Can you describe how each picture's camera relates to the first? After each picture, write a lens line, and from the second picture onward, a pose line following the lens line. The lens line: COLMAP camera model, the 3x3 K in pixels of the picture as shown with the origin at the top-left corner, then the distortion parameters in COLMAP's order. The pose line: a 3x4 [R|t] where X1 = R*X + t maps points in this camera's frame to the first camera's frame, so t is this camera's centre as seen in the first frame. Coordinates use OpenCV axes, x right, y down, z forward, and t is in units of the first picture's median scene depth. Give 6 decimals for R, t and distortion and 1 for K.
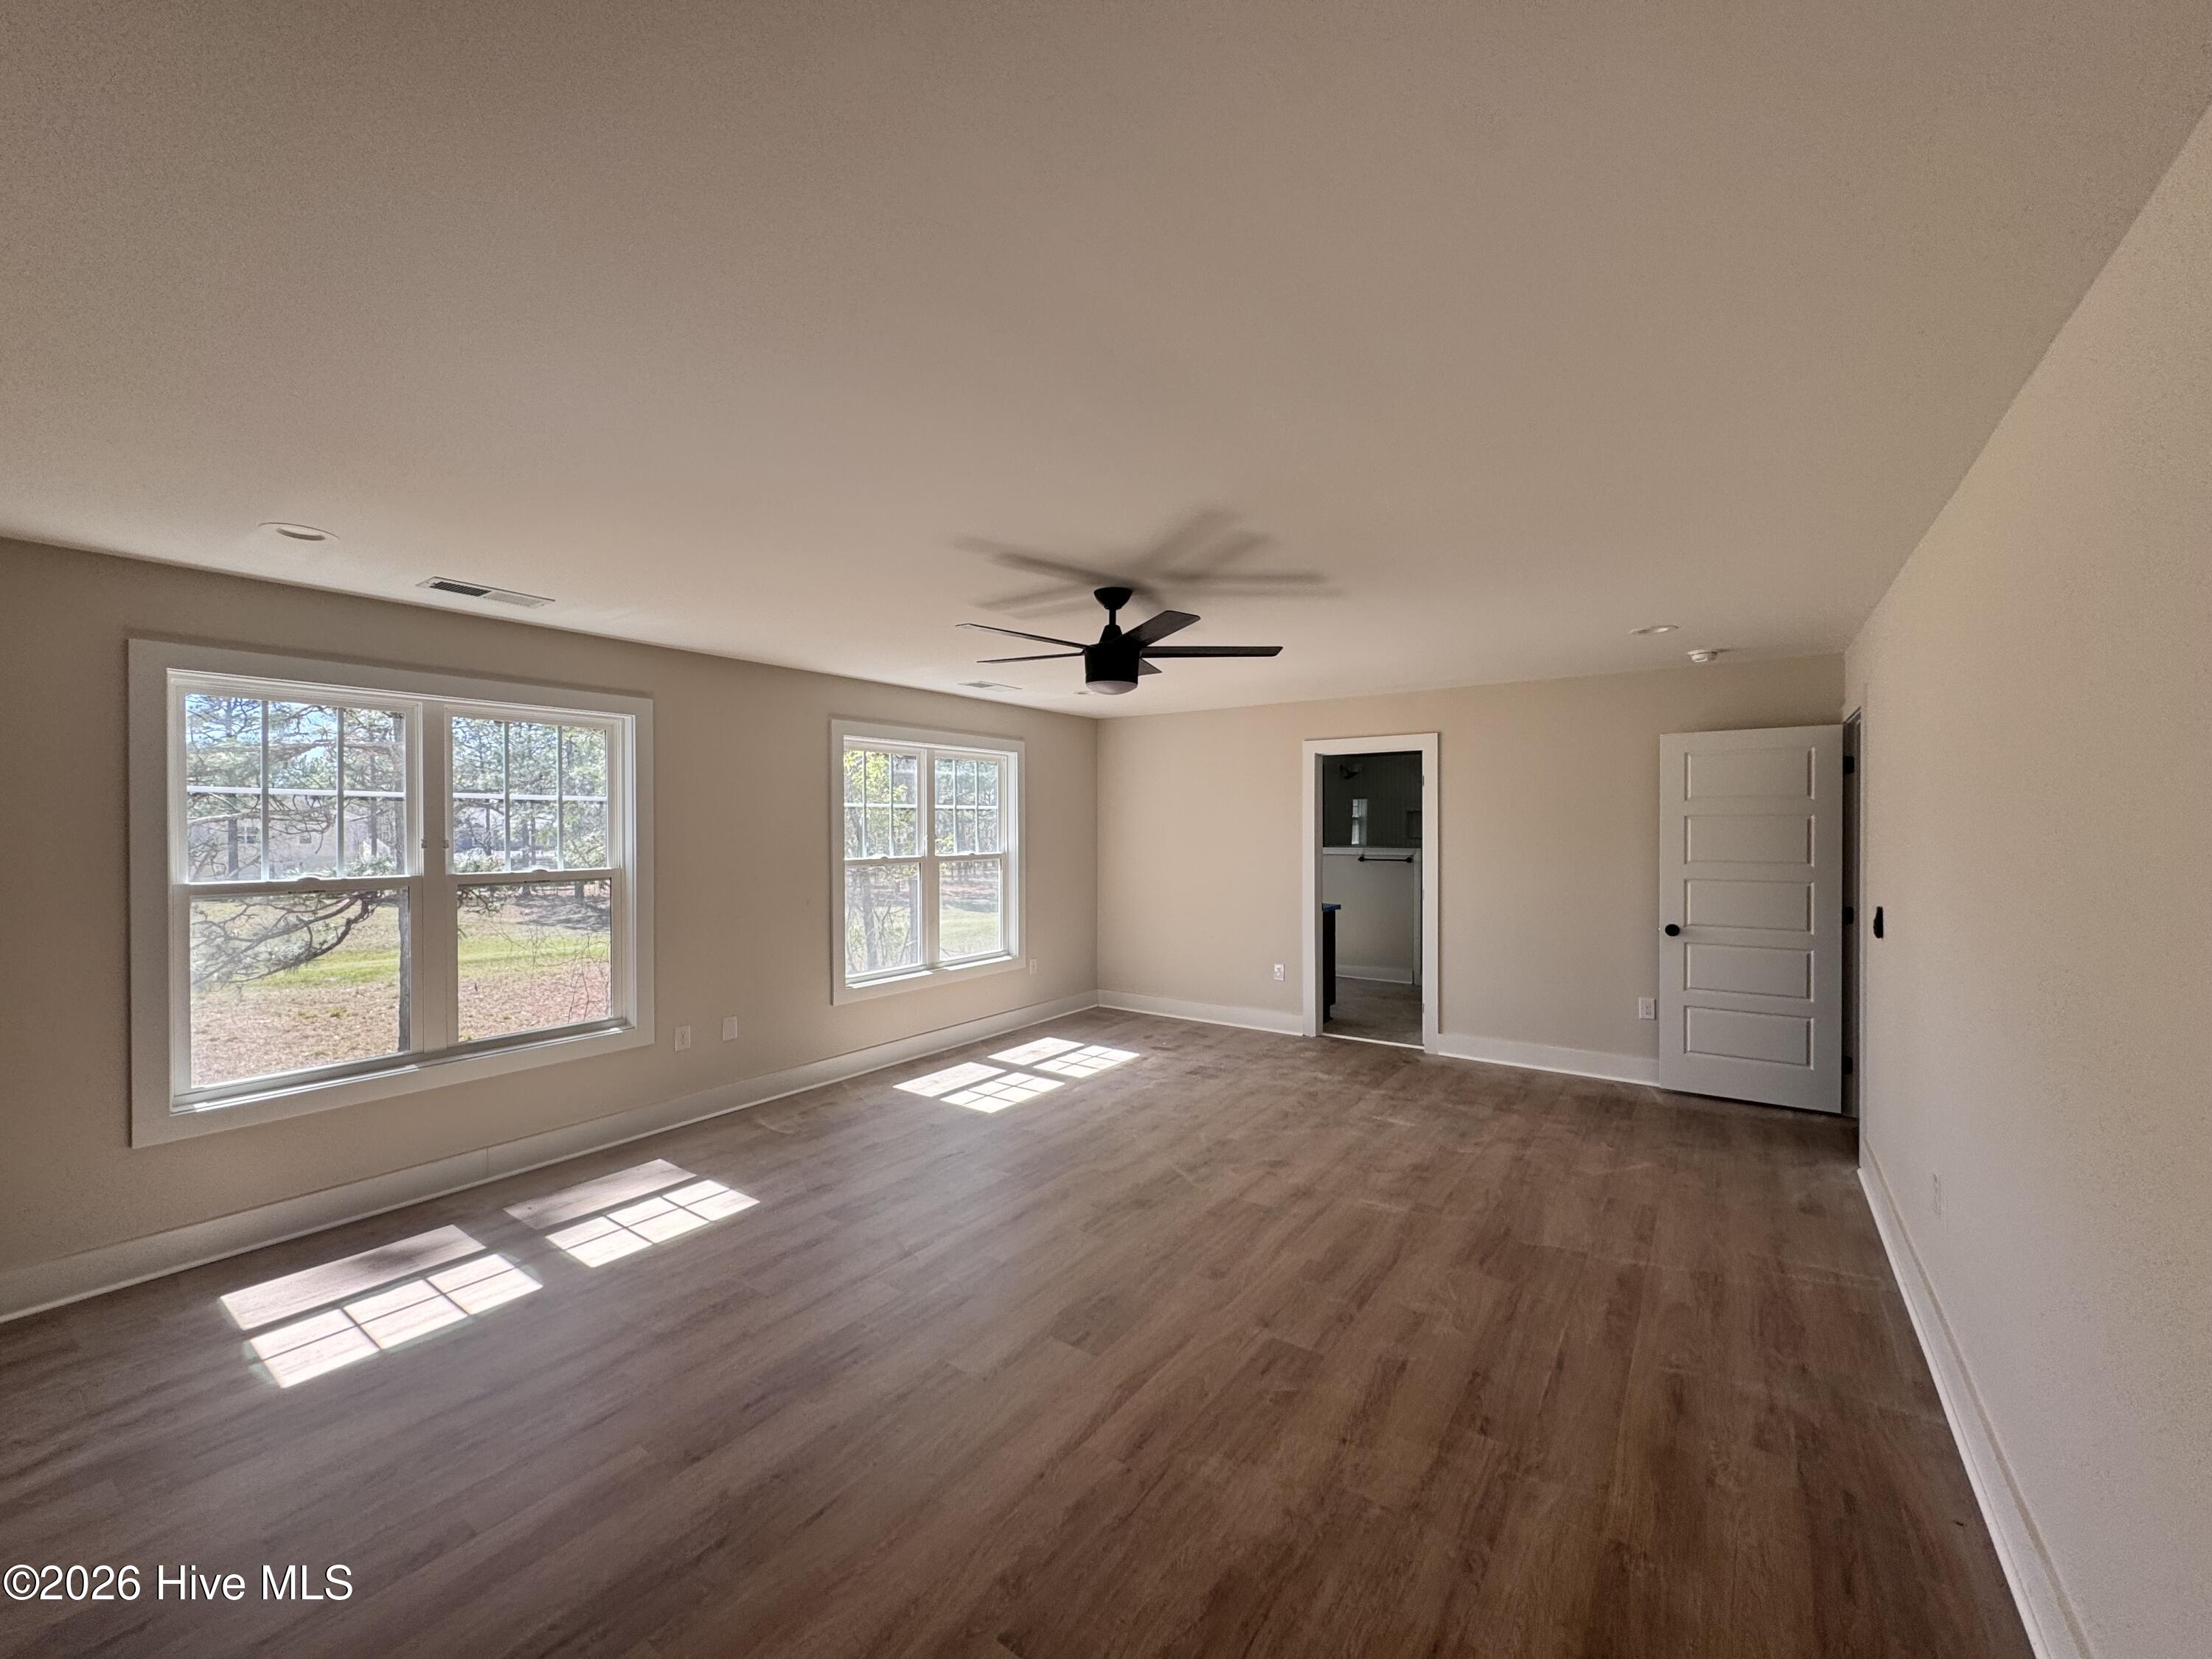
lens RADIAL K [[877.8, 0, 1096.0], [0, 877.8, 835.7], [0, 0, 1]] dist [-0.002921, 0.000069]
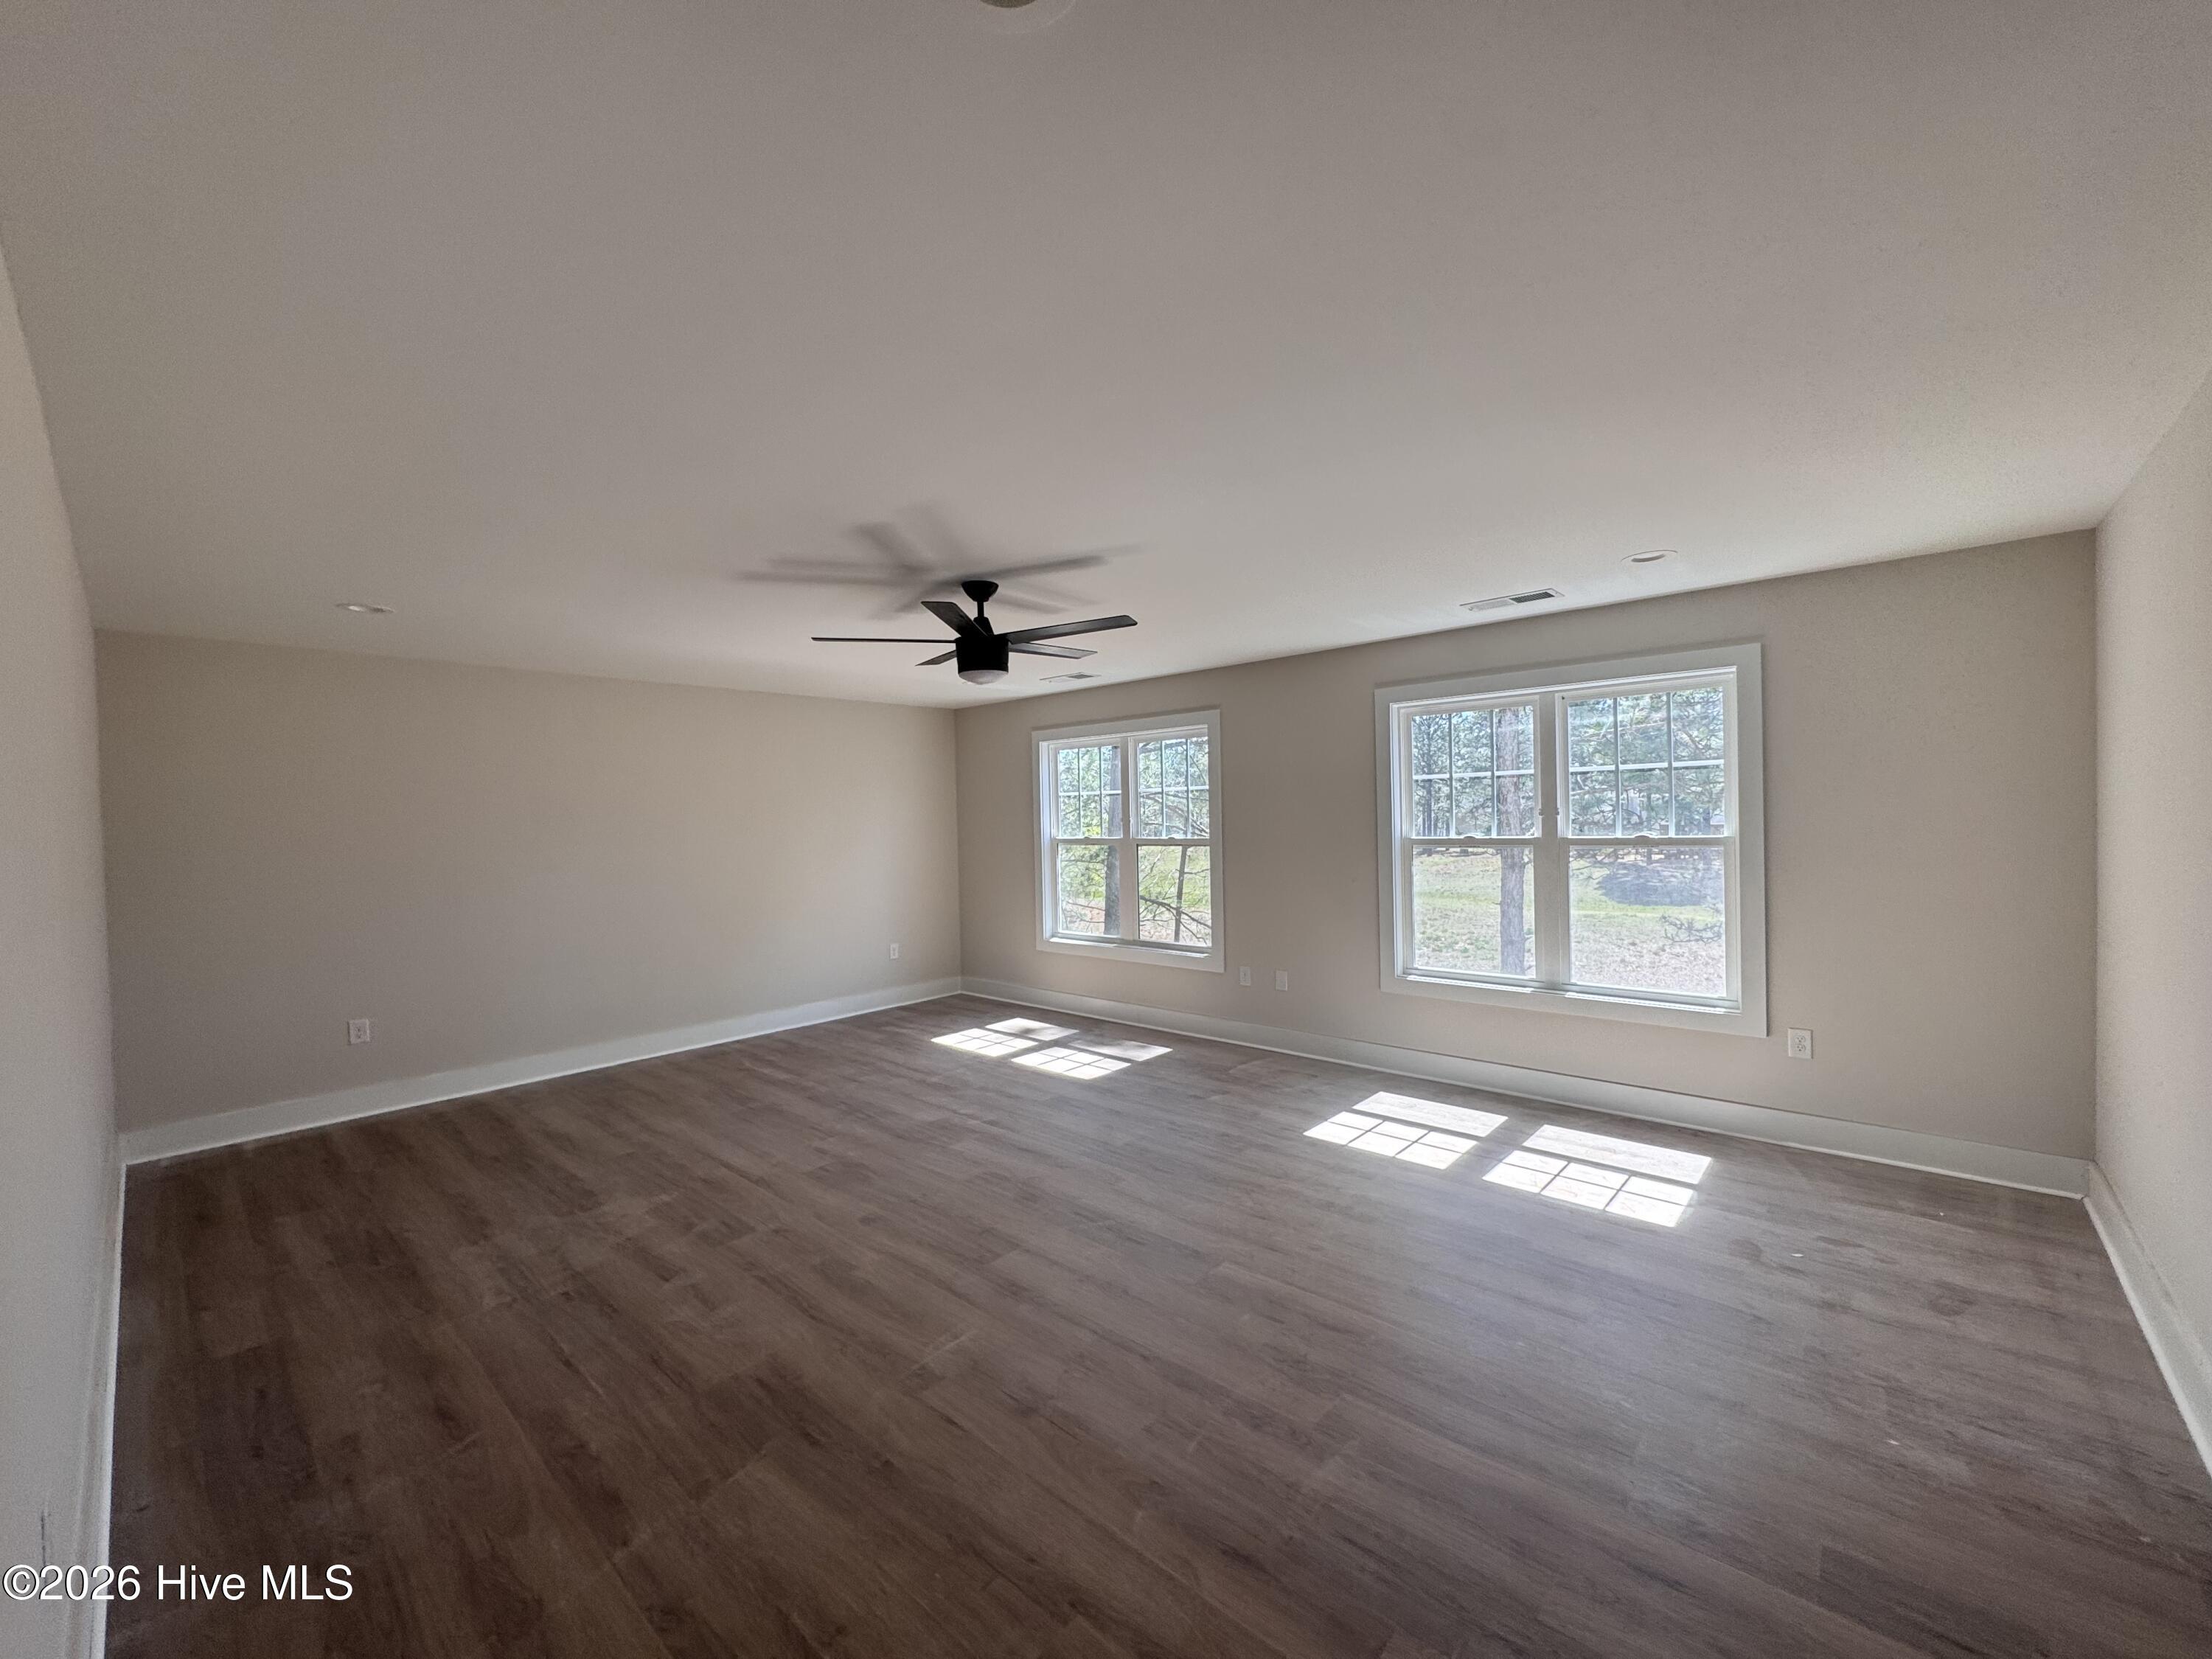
lens RADIAL K [[877.8, 0, 1106.2], [0, 877.8, 825.3], [0, 0, 1]] dist [-0.002921, 0.000069]
pose [[-0.109569, 0.014650, -0.993871, 1.060081], [0.012636, 0.999831, 0.013345, -0.003039], [0.993899, -0.011097, -0.109736, 1.270322]]
